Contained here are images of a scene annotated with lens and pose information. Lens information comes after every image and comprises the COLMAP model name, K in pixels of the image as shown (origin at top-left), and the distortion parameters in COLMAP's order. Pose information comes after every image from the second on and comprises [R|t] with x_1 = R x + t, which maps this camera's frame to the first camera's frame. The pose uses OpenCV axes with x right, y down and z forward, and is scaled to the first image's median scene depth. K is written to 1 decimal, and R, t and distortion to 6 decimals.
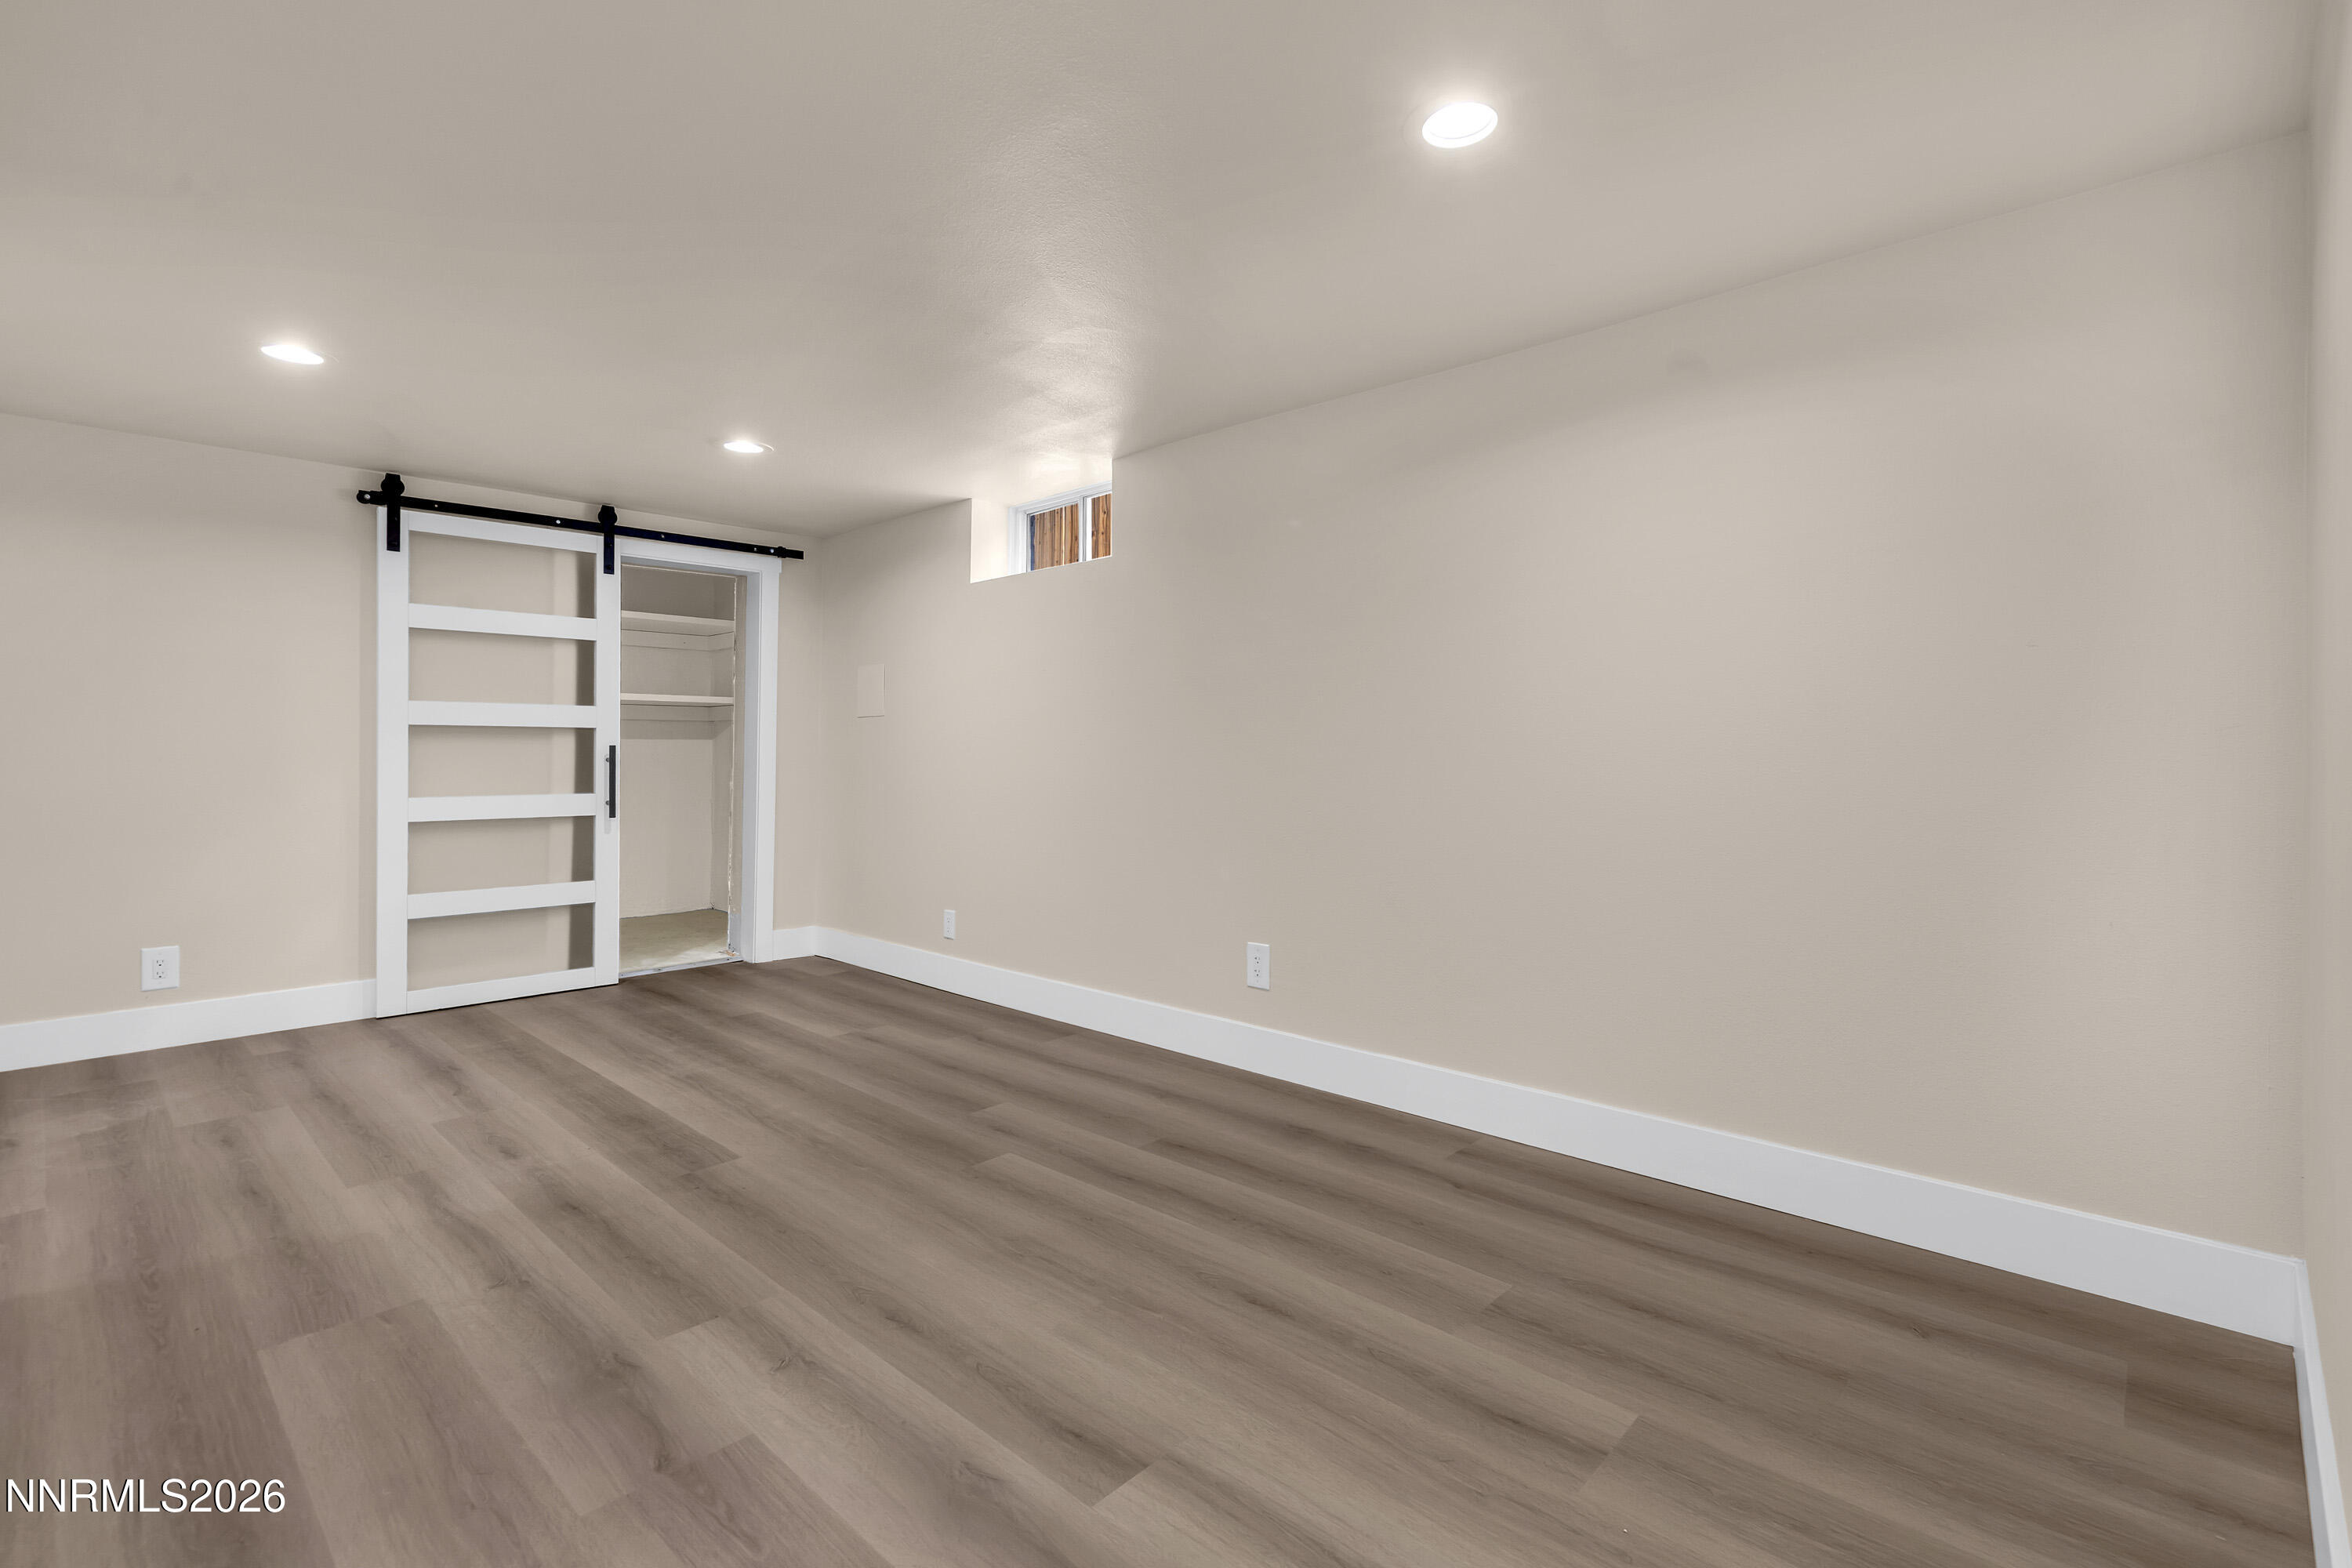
lens RADIAL K [[1062.2, 0, 1176.1], [0, 1062.2, 753.8], [0, 0, 1]] dist [0.004644, 0.000224]
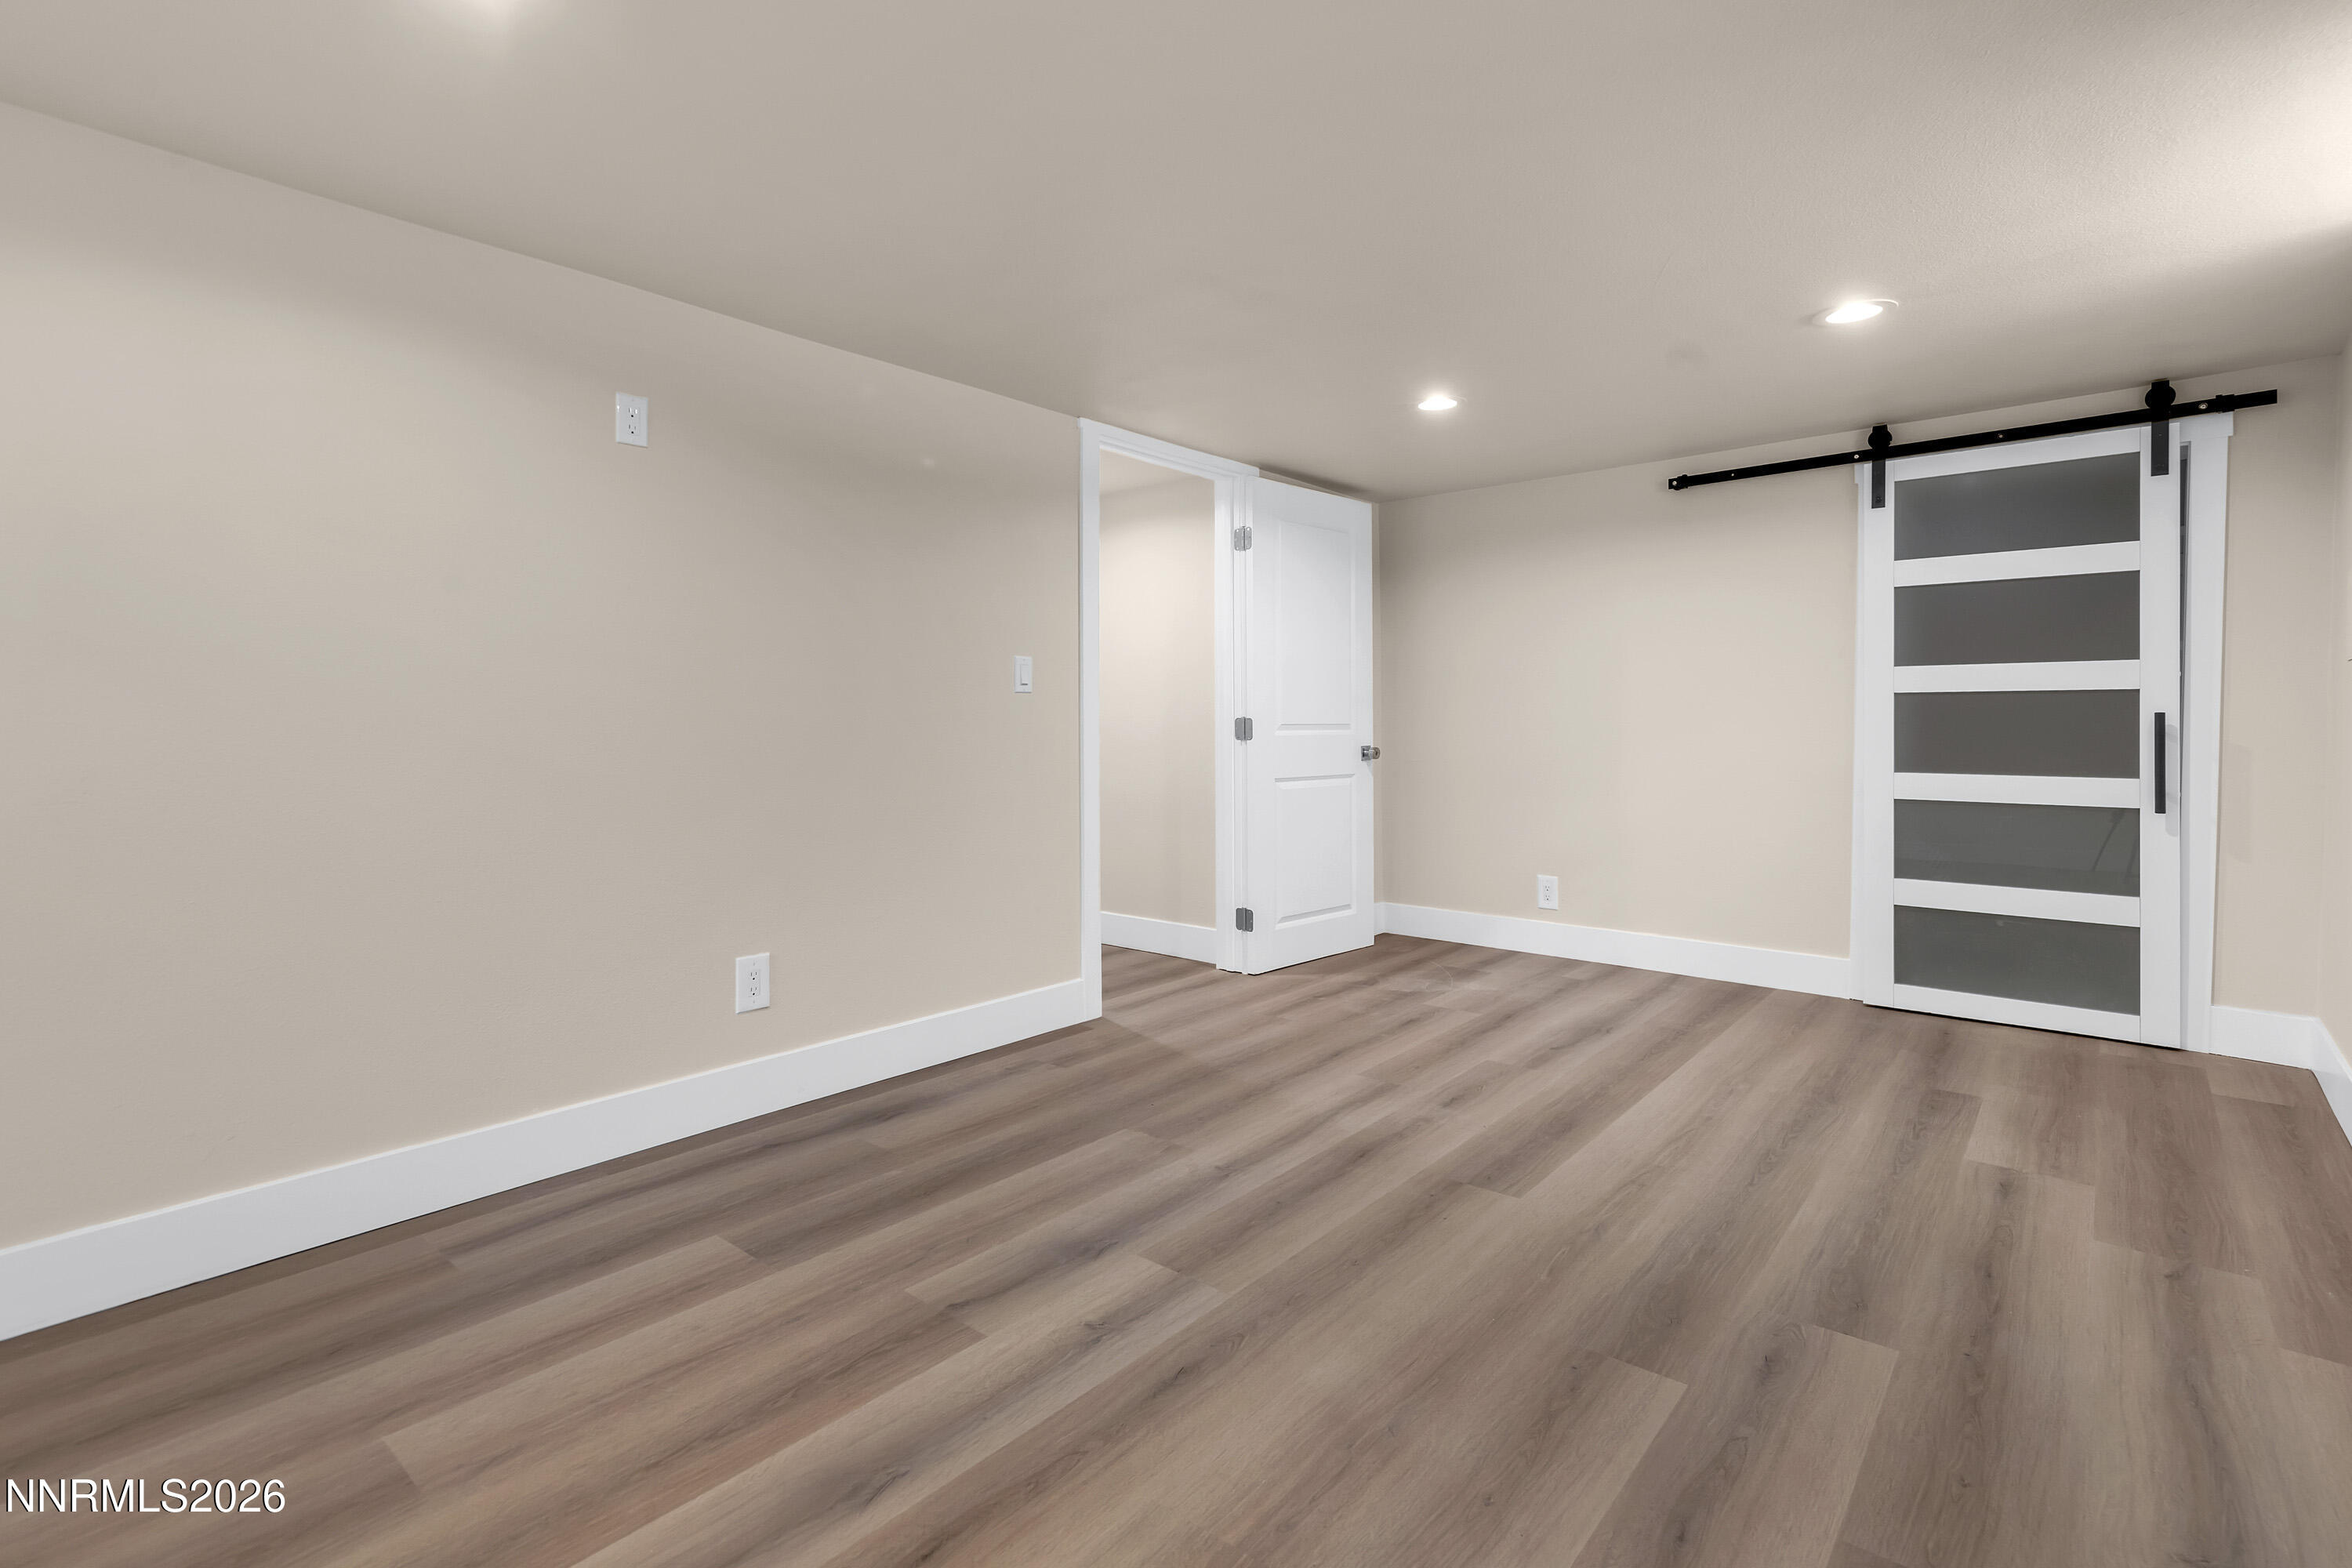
lens RADIAL K [[1097.0, 0, 1194.5], [0, 1097.0, 783.3], [0, 0, 1]] dist [0.002604, -0.000003]
pose [[0.061513, 0.058128, -0.996412, 0.416001], [-0.002536, 0.998309, 0.058082, -0.004223], [0.998103, -0.001046, 0.061556, 0.655467]]
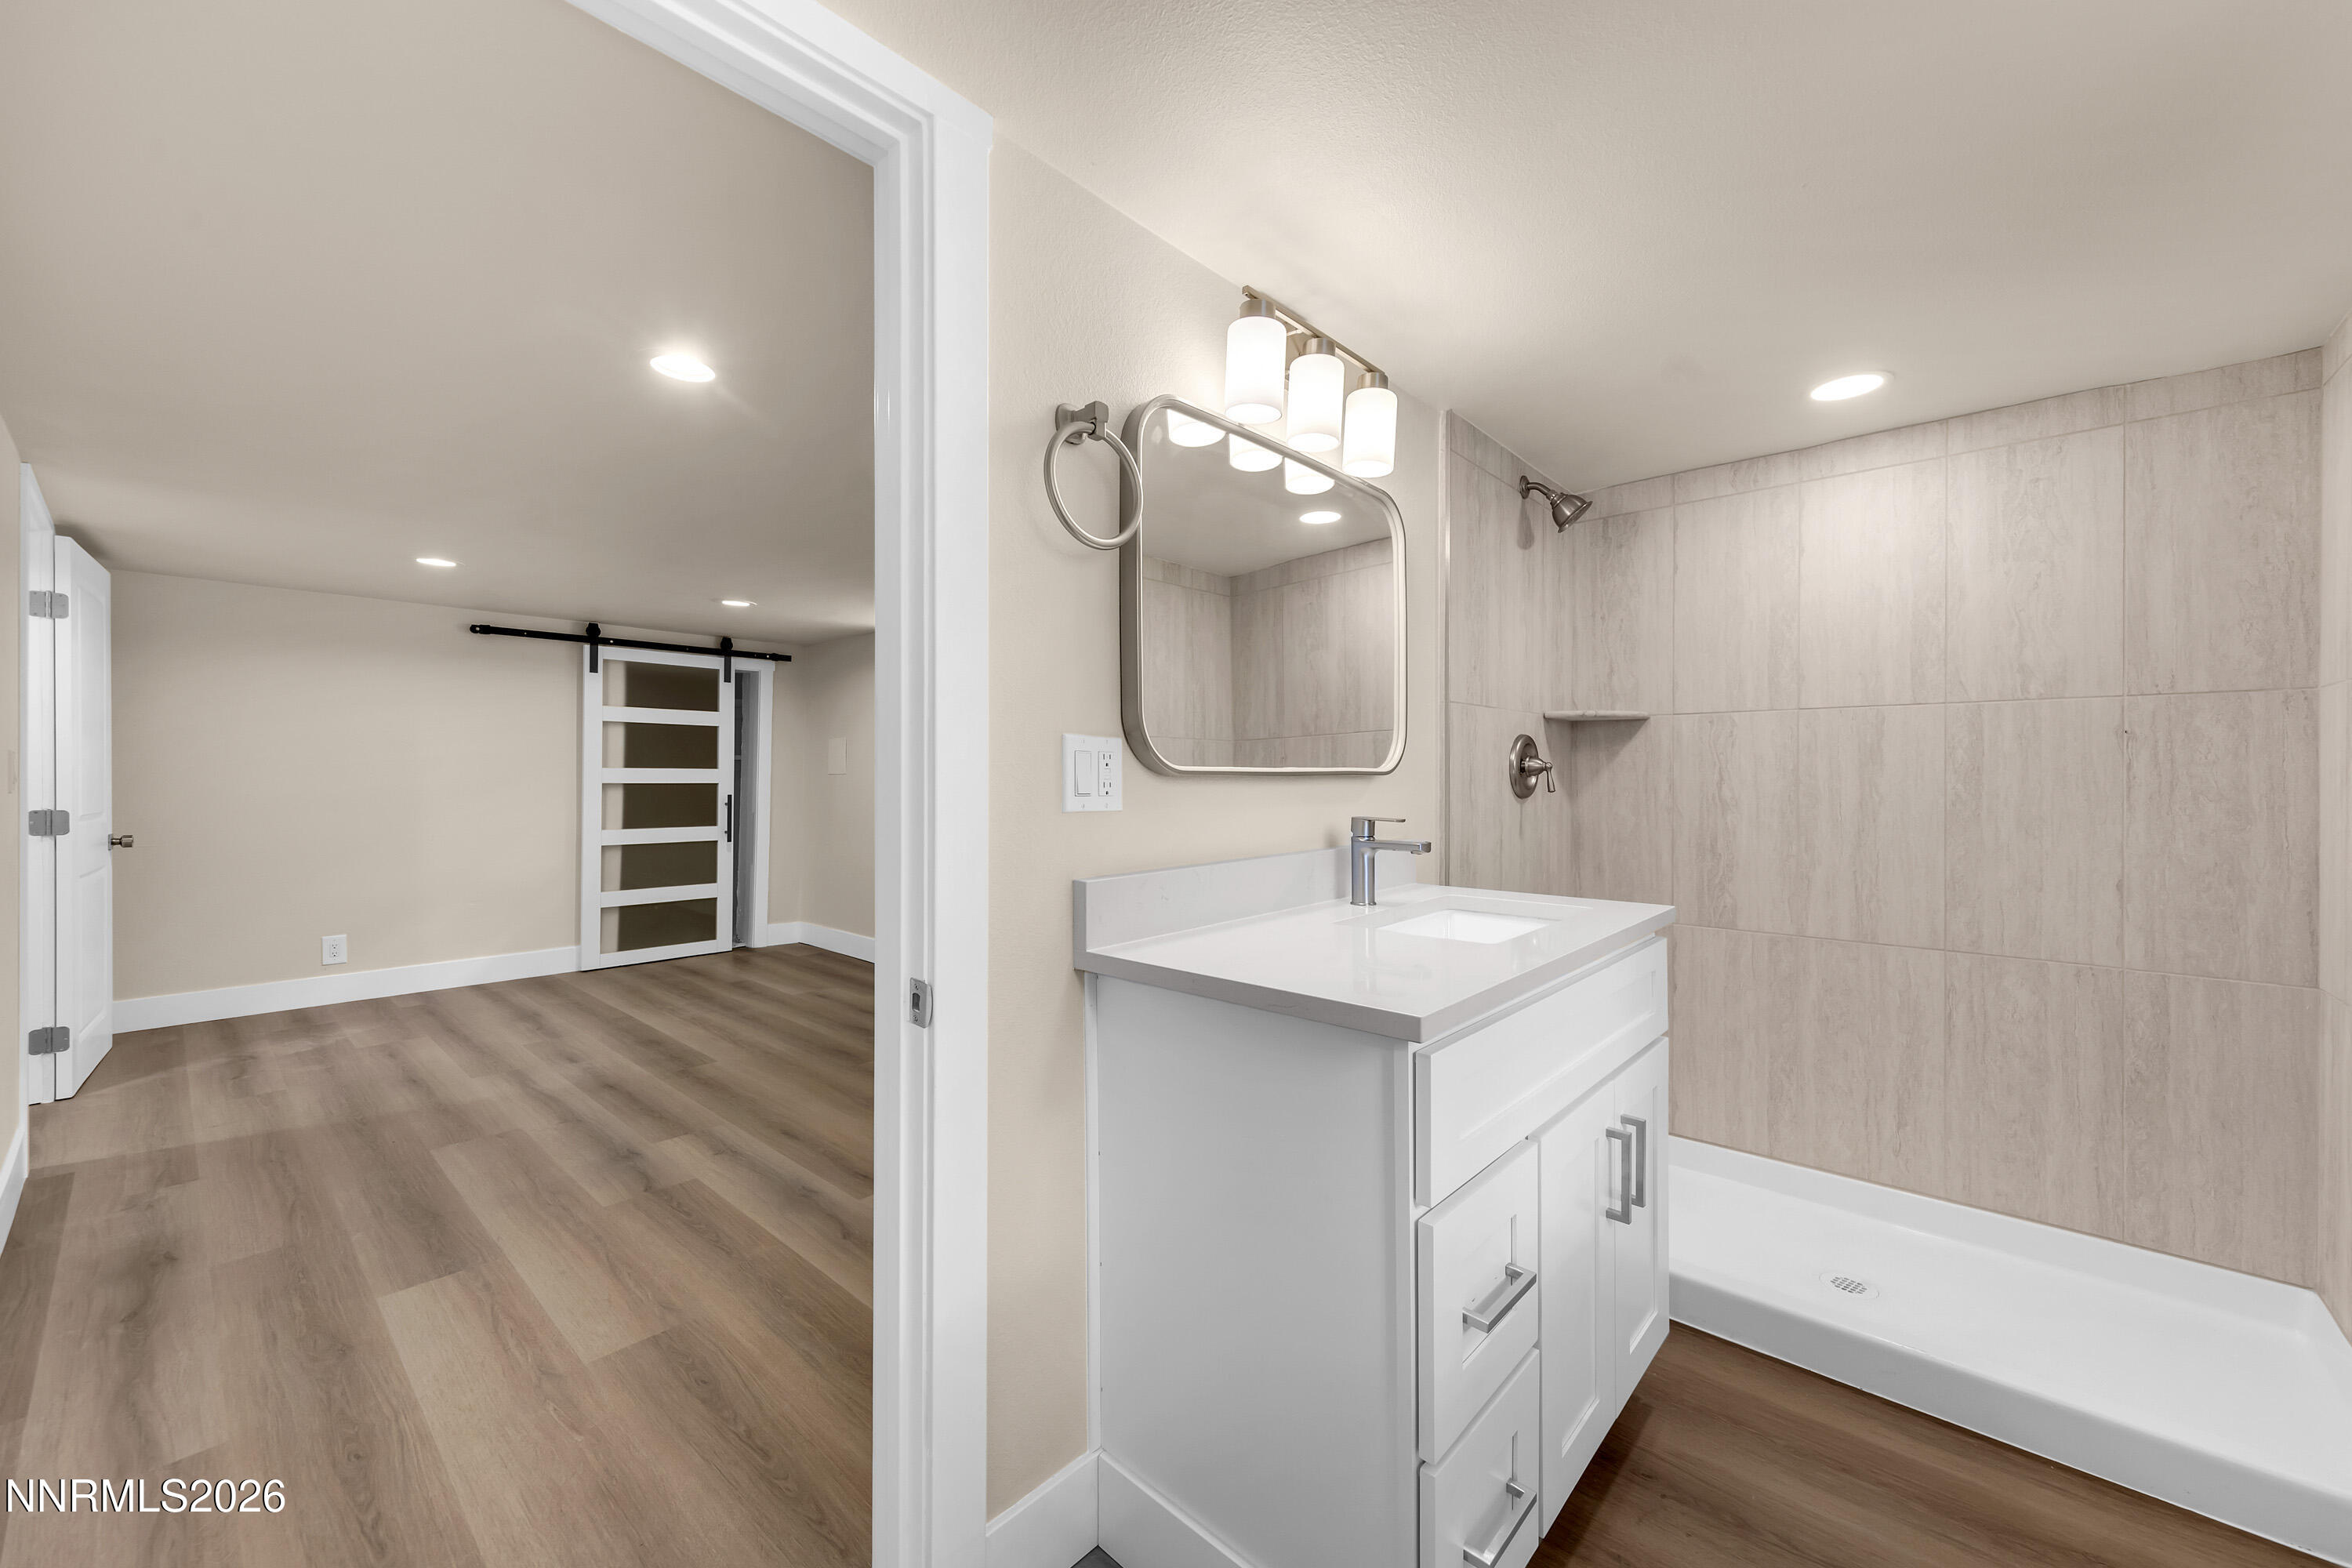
lens RADIAL K [[897.2, 0, 1193.2], [0, 897.2, 779.8], [0, 0, 1]] dist [0.001663, 0.000239]
pose [[0.999271, 0.004636, 0.037899, 0.255244], [-0.004666, 0.999989, 0.000706, -0.054958], [-0.037895, -0.000882, 0.999281, -0.388181]]
